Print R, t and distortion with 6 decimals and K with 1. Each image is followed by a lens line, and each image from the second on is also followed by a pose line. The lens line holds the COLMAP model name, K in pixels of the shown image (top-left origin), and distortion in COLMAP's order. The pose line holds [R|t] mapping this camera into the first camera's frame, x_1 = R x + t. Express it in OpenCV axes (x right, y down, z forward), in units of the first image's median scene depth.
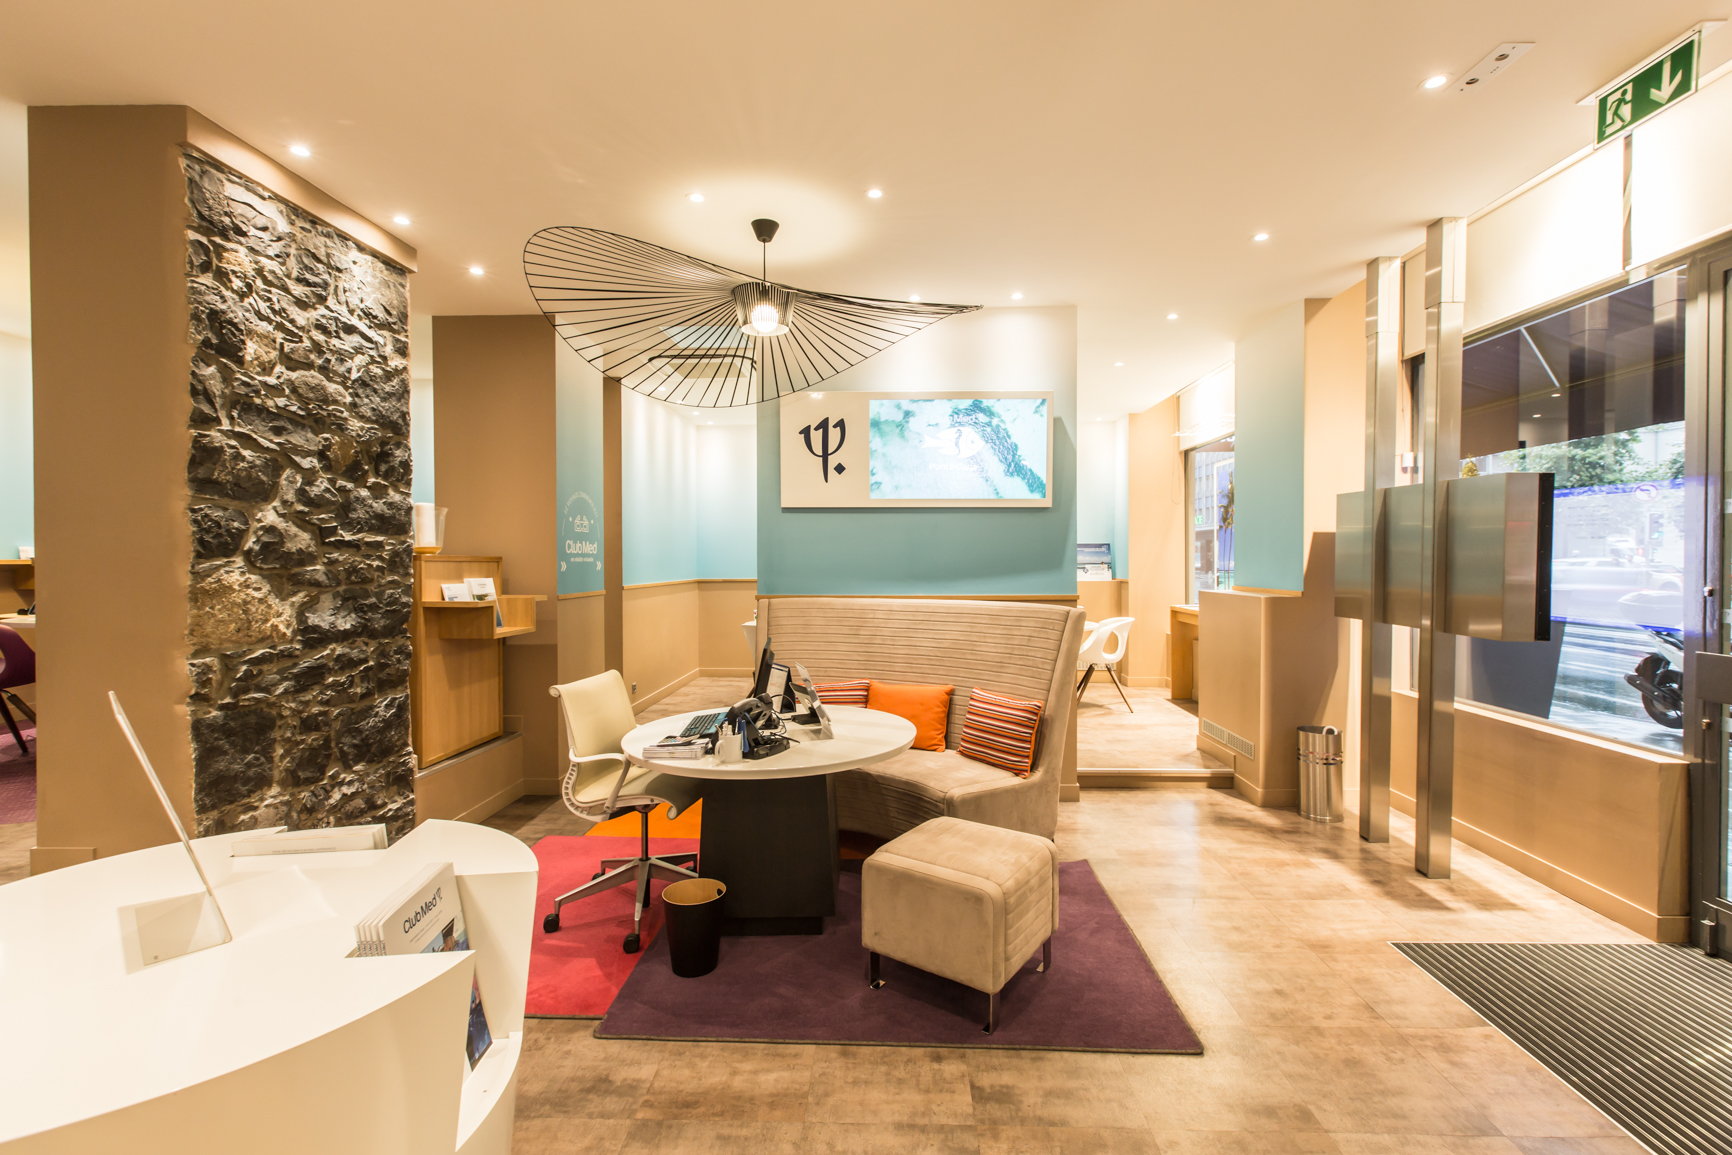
lens RADIAL K [[781.8, 0, 866.0], [0, 781.8, 577.5], [0, 0, 1]] dist [-0.000515, -0.000099]
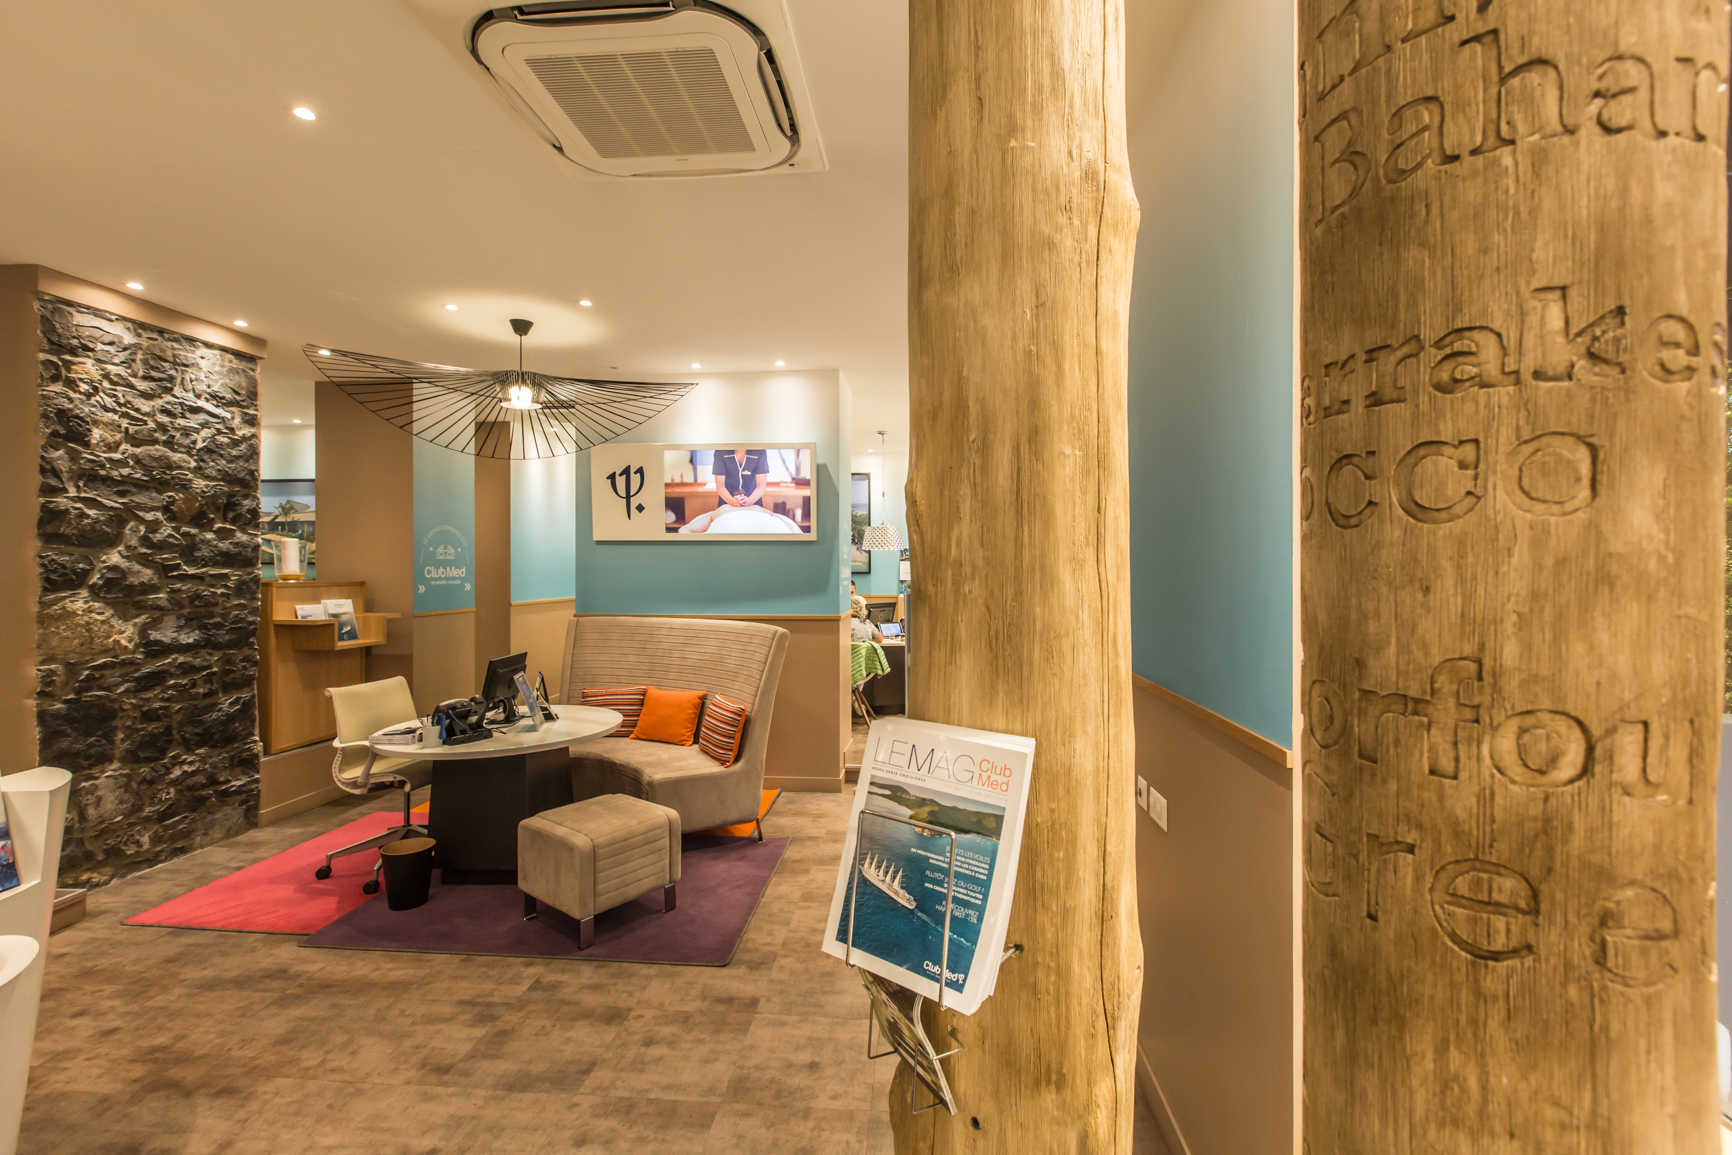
lens RADIAL K [[784.3, 0, 875.4], [0, 784.3, 574.4], [0, 0, 1]] dist [-0.001308, -0.000915]
pose [[0.999005, 0.002804, -0.044506, 0.556700], [-0.003371, 0.999914, -0.012662, -0.036214], [0.044467, 0.012799, 0.998929, -0.255349]]
